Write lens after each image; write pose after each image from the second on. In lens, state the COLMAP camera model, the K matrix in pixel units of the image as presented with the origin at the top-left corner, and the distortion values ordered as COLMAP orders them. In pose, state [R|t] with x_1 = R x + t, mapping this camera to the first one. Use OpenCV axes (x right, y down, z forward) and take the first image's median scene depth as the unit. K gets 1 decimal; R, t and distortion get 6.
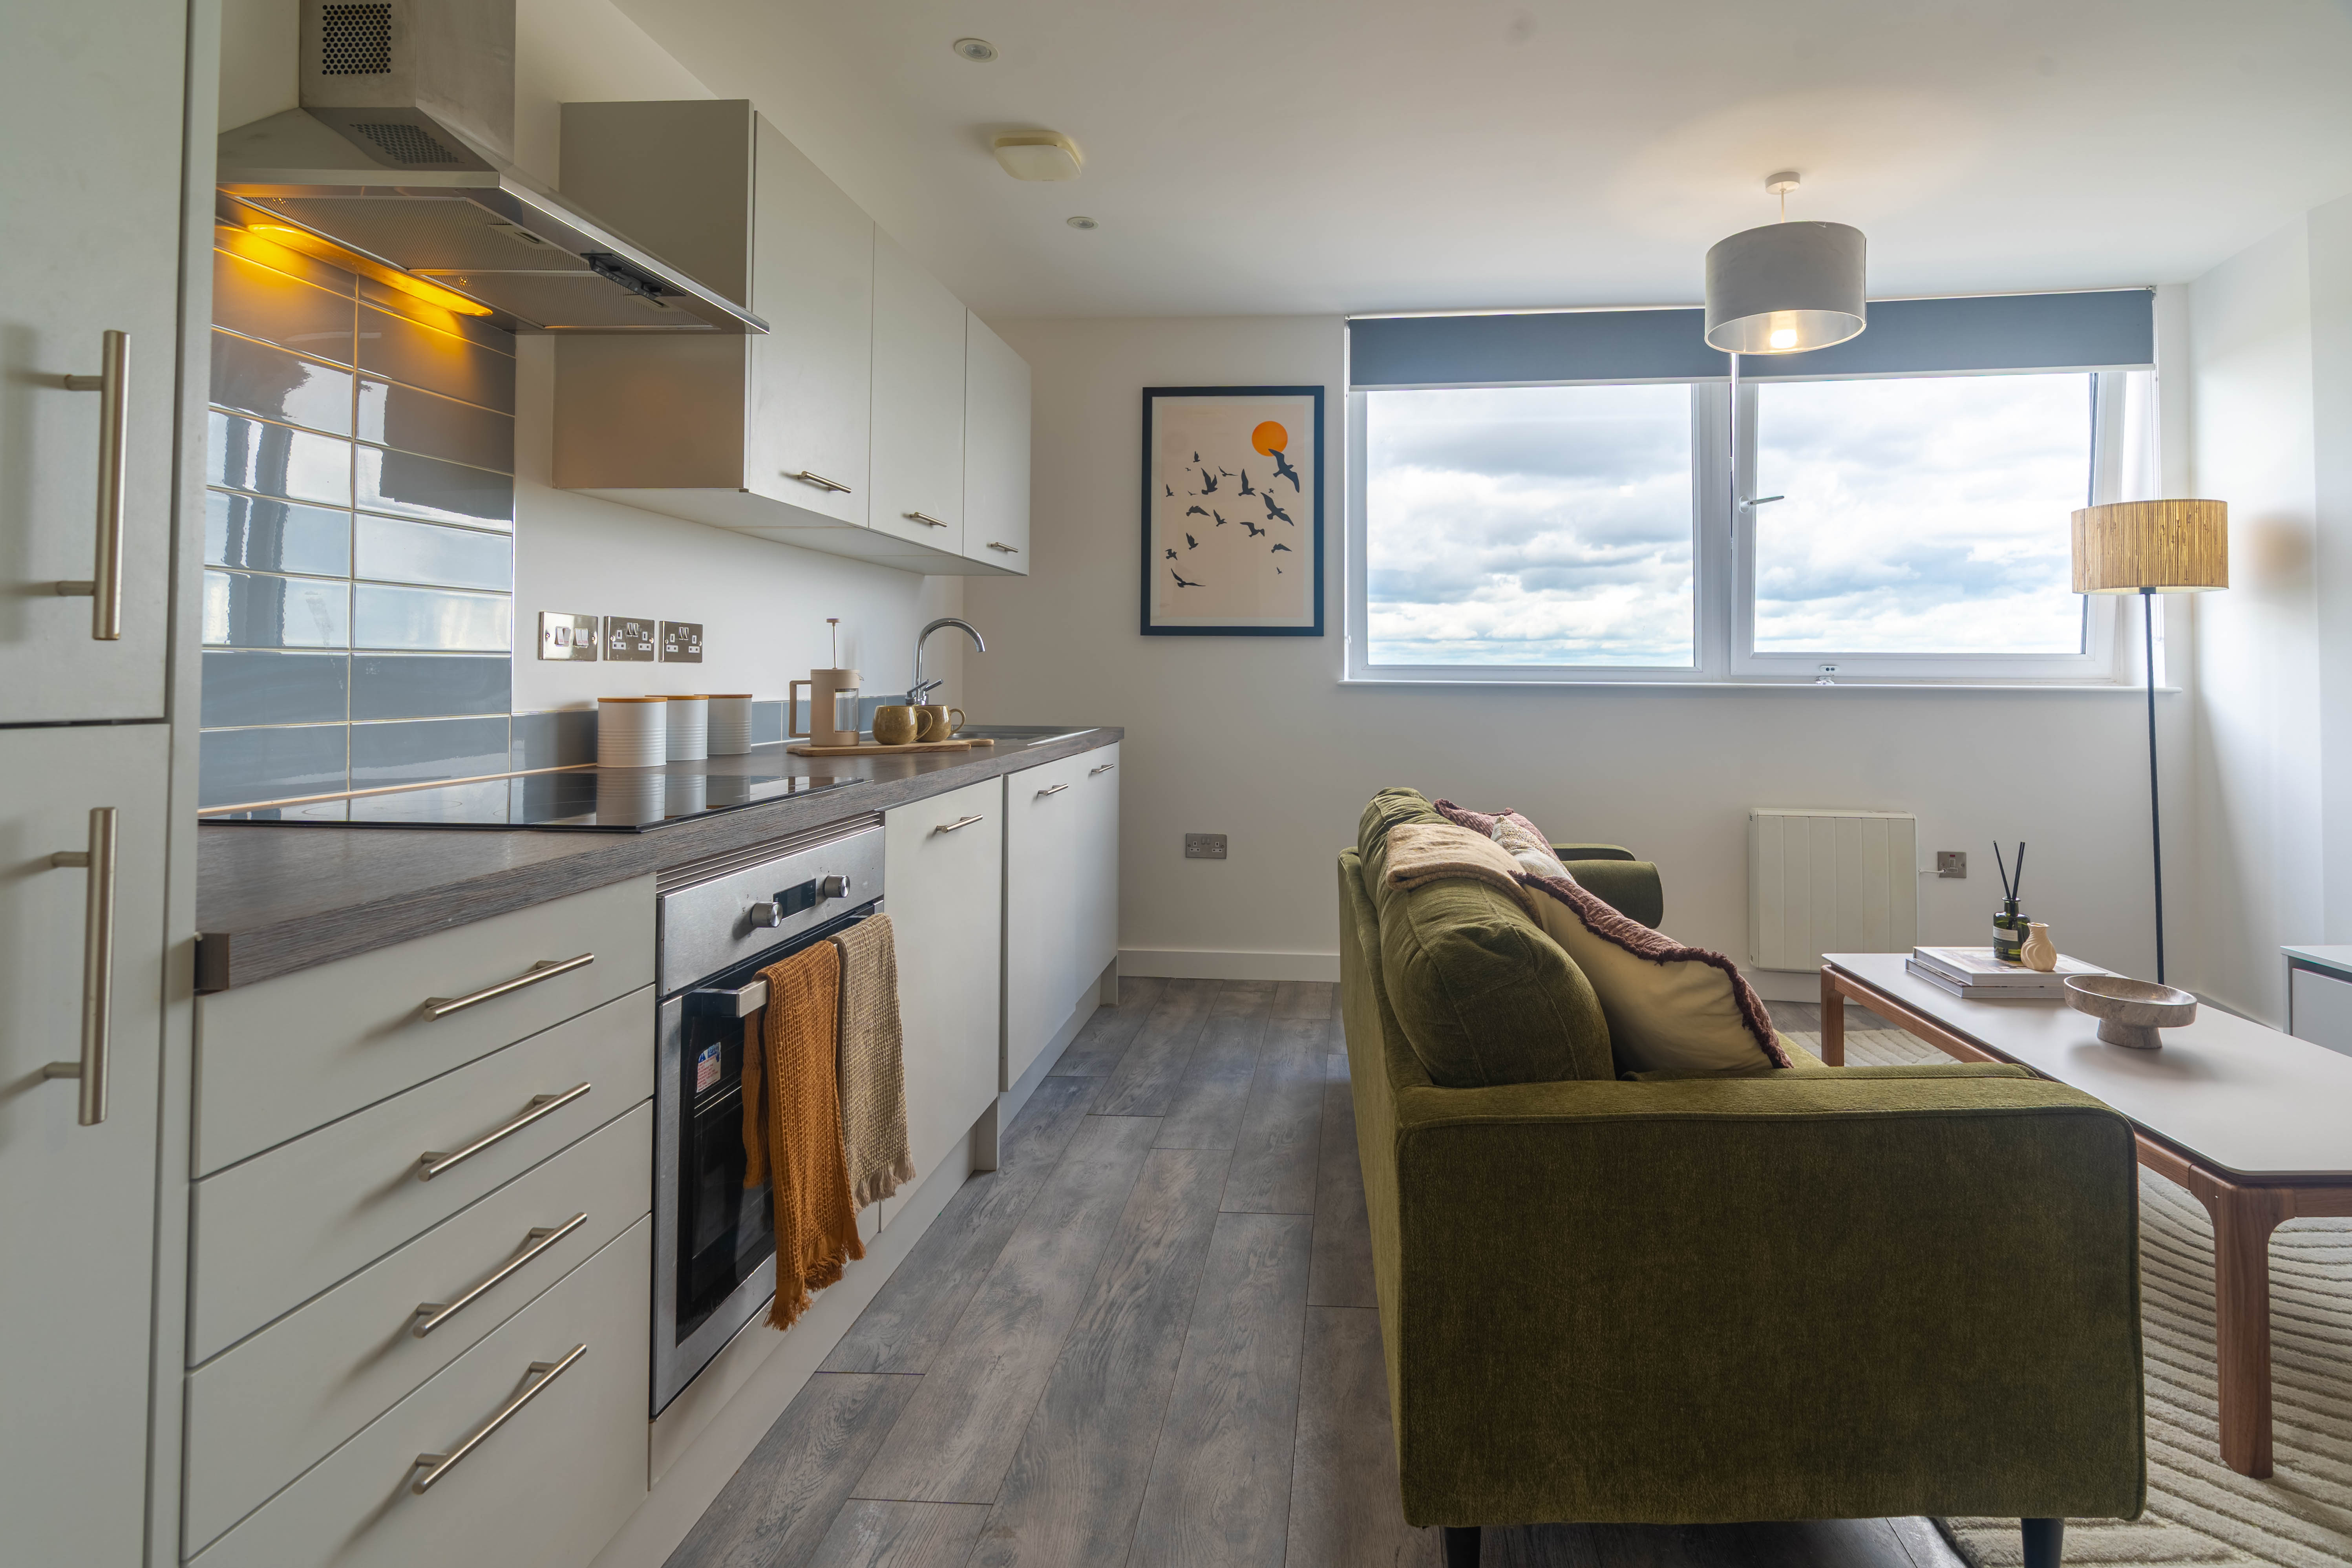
lens RADIAL K [[1125.2, 0, 1357.3], [0, 1125.2, 660.7], [0, 0, 1]] dist [-0.017188, 0.001289]
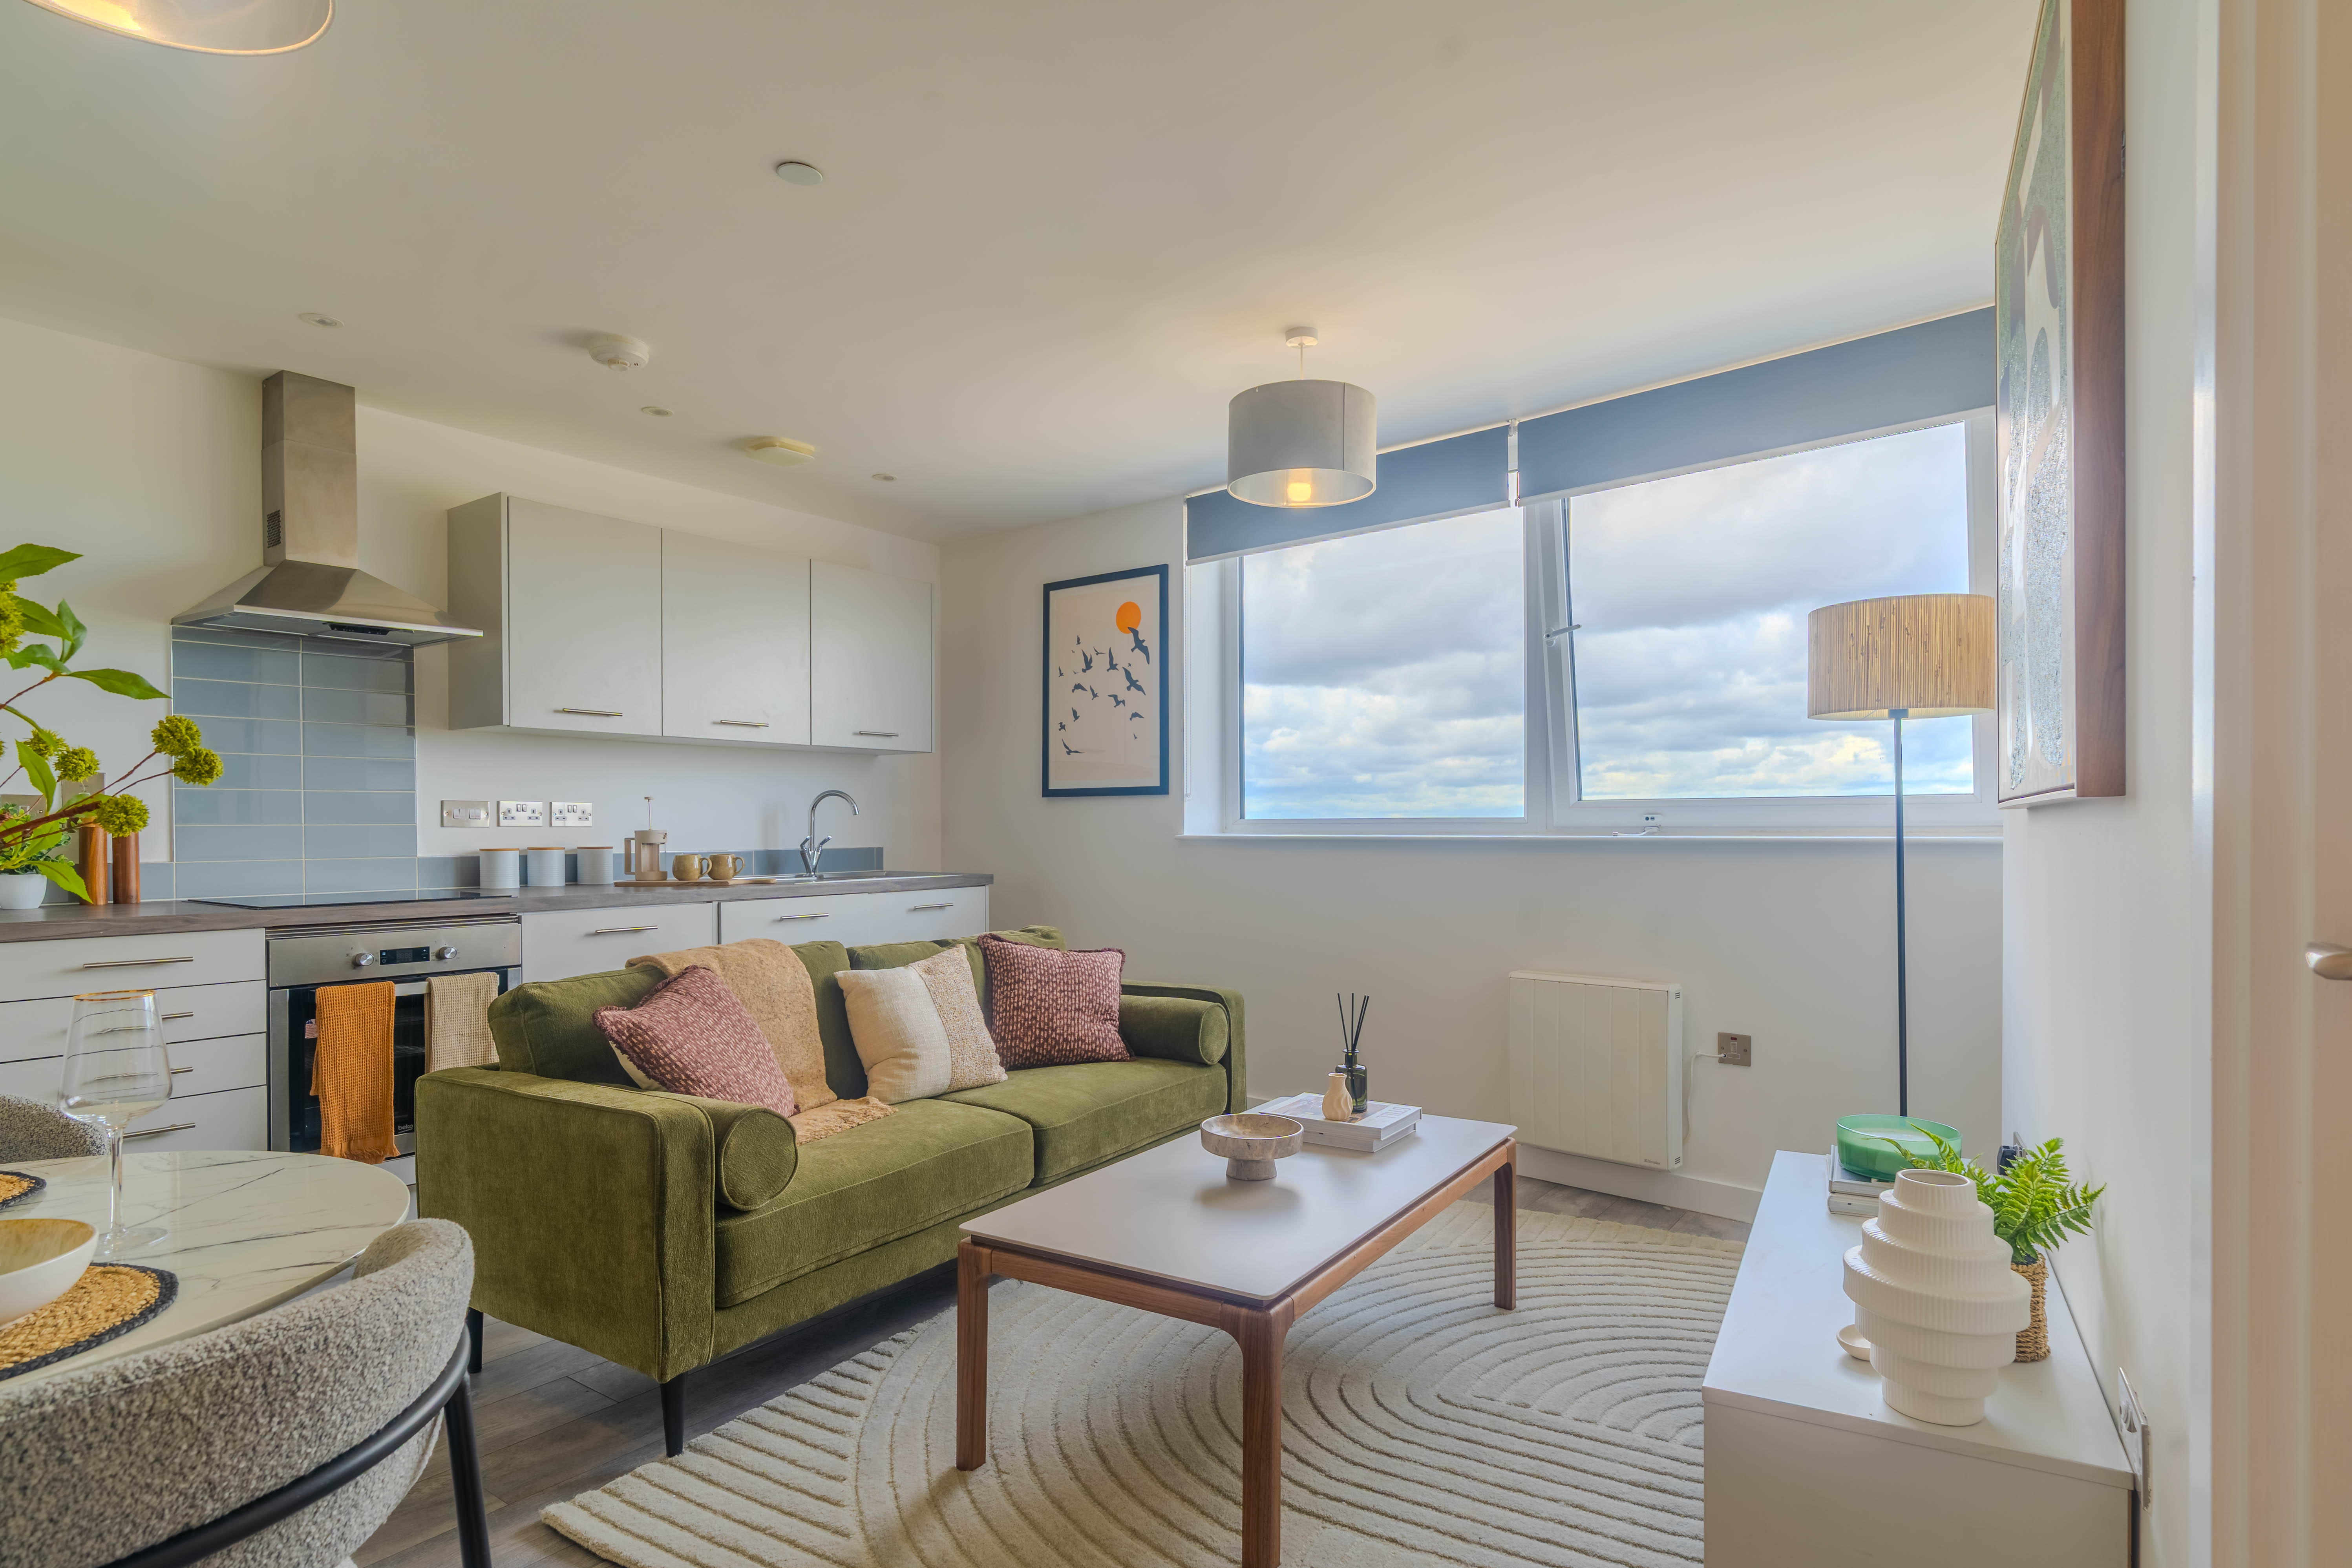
lens RADIAL K [[1233.5, 0, 1176.3], [0, 1233.5, 845.1], [0, 0, 1]] dist [-0.015874, -0.000091]
pose [[0.835753, -0.002140, -0.549101, 1.048245], [0.015862, 0.999669, 0.020248, 0.005342], [0.548876, -0.025632, 0.835511, 0.003978]]
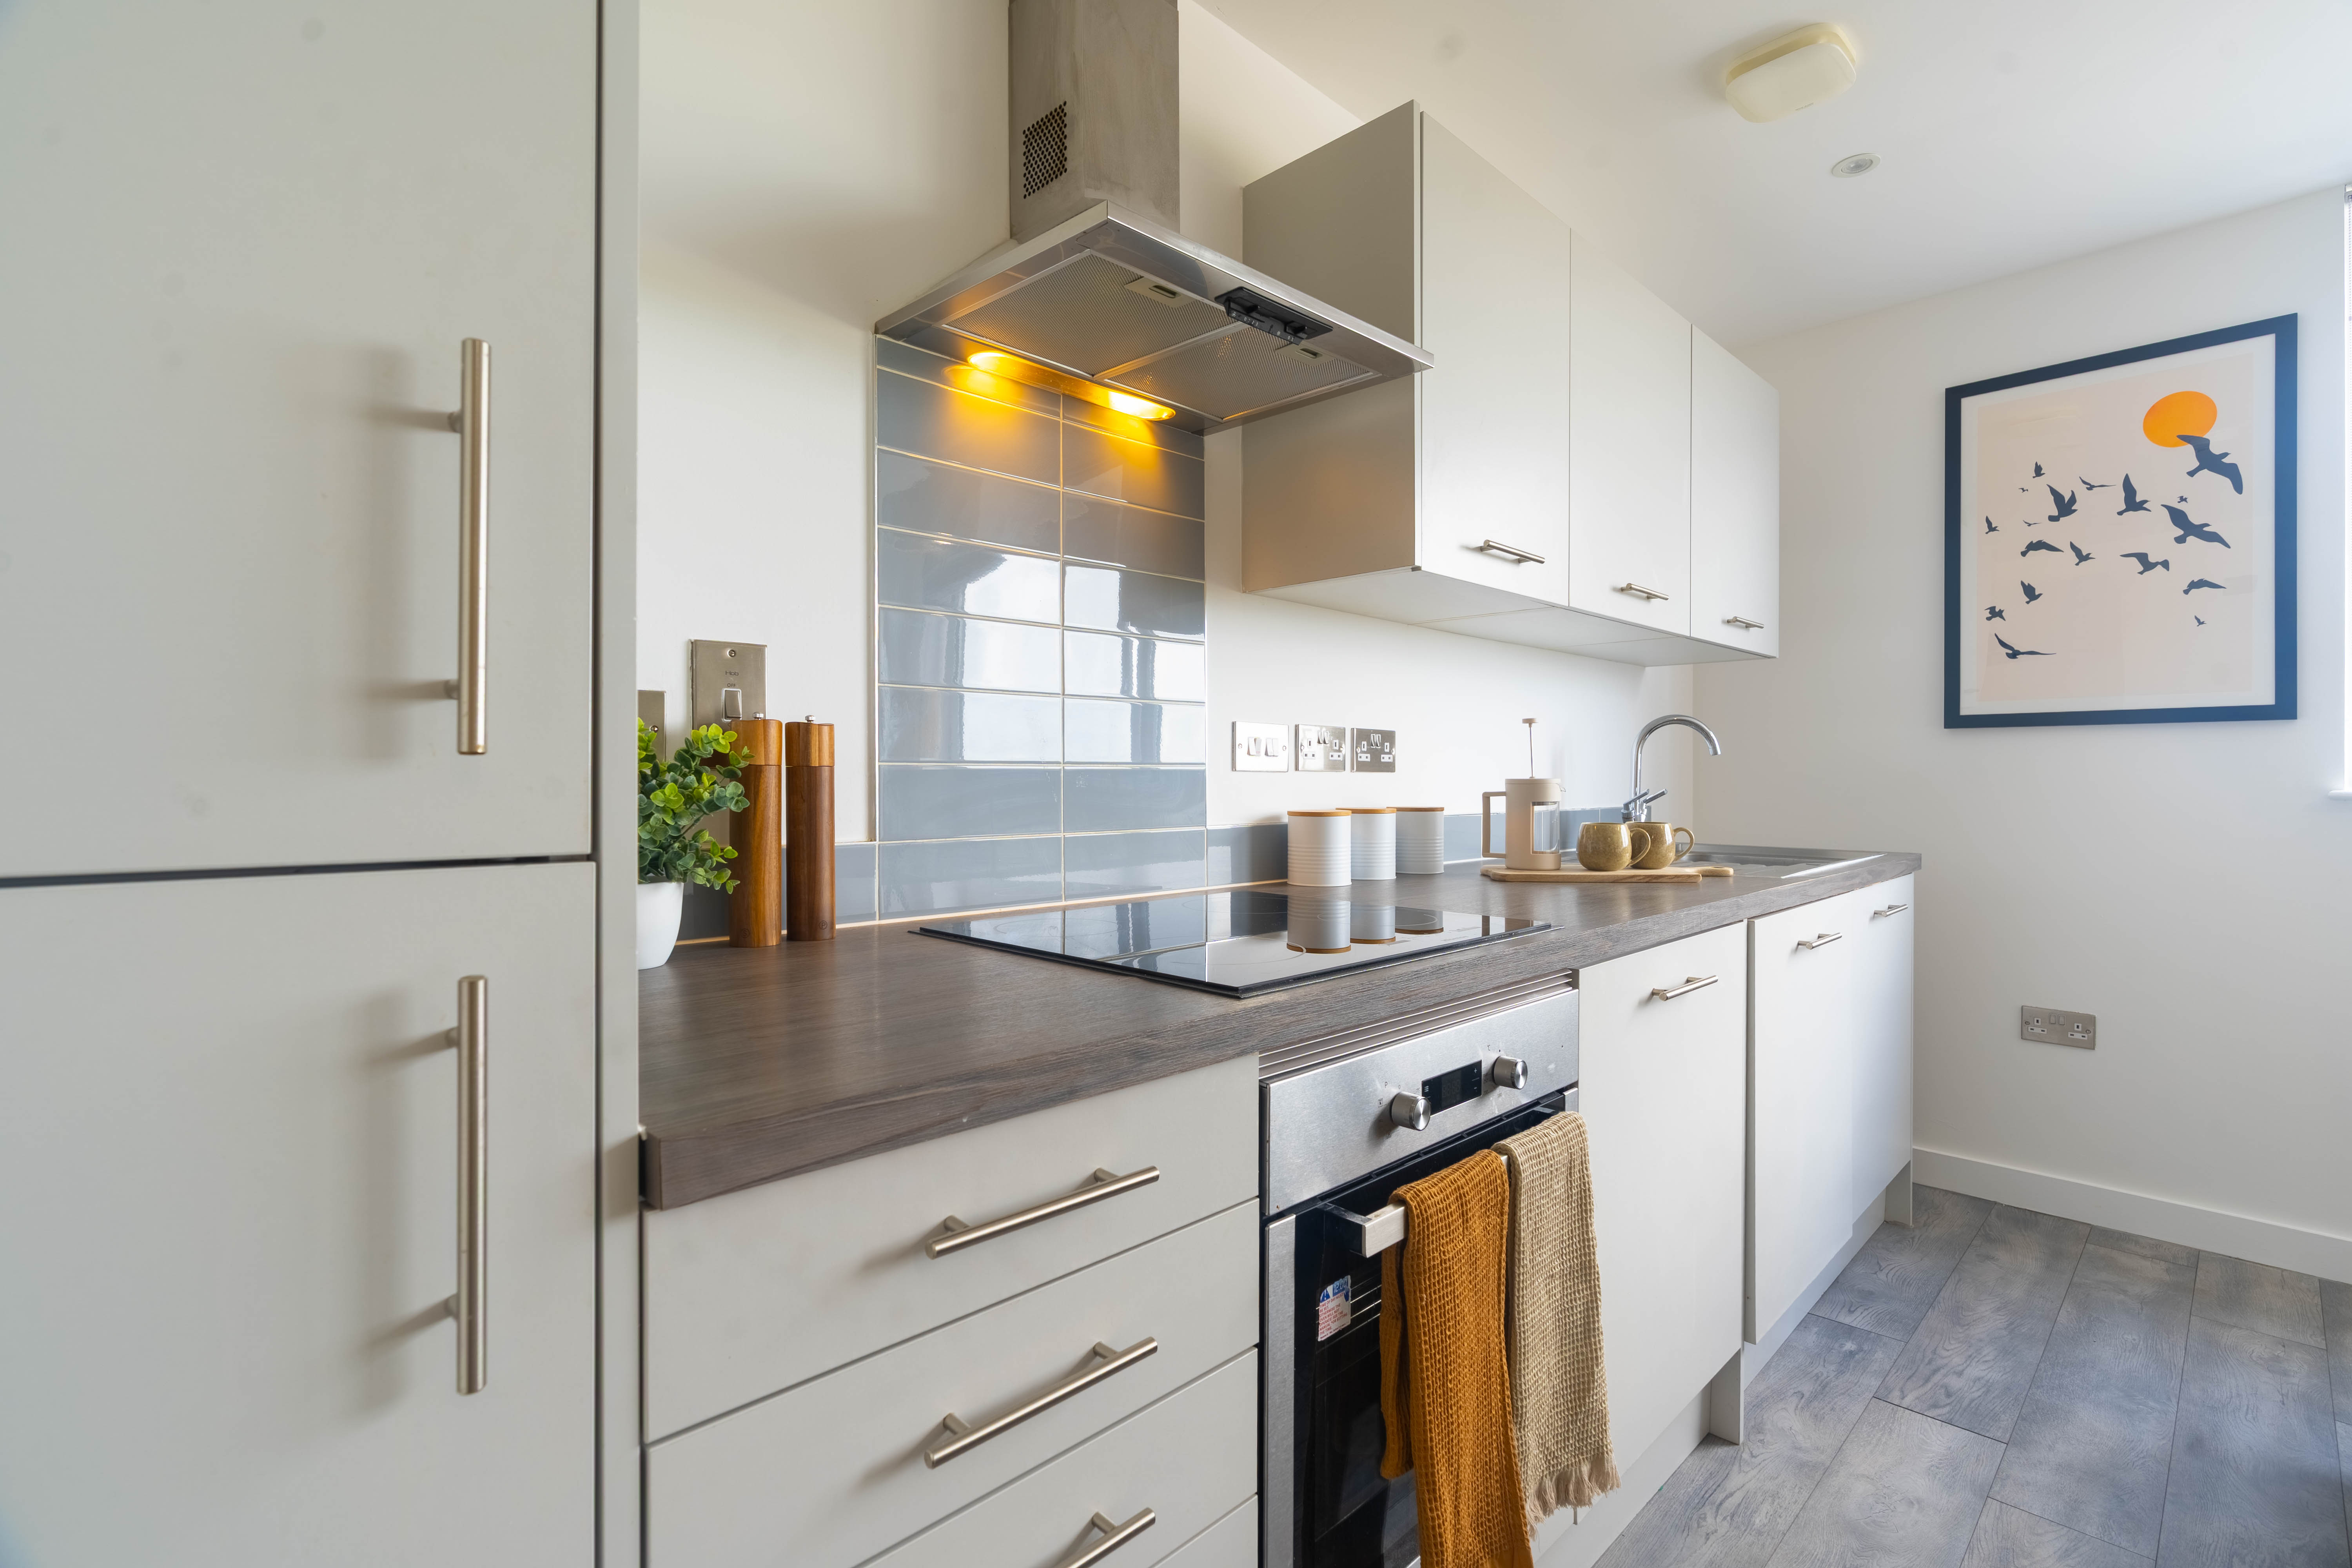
lens RADIAL K [[1122.0, 0, 1176.0], [0, 1122.0, 784.0], [0, 0, 1]] dist [-0.002824, 0.001305]
pose [[0.715507, -0.002130, -0.698603, -0.068025], [0.012727, 0.999869, 0.009987, 0.000056], [0.698490, -0.016037, 0.715440, 0.208552]]
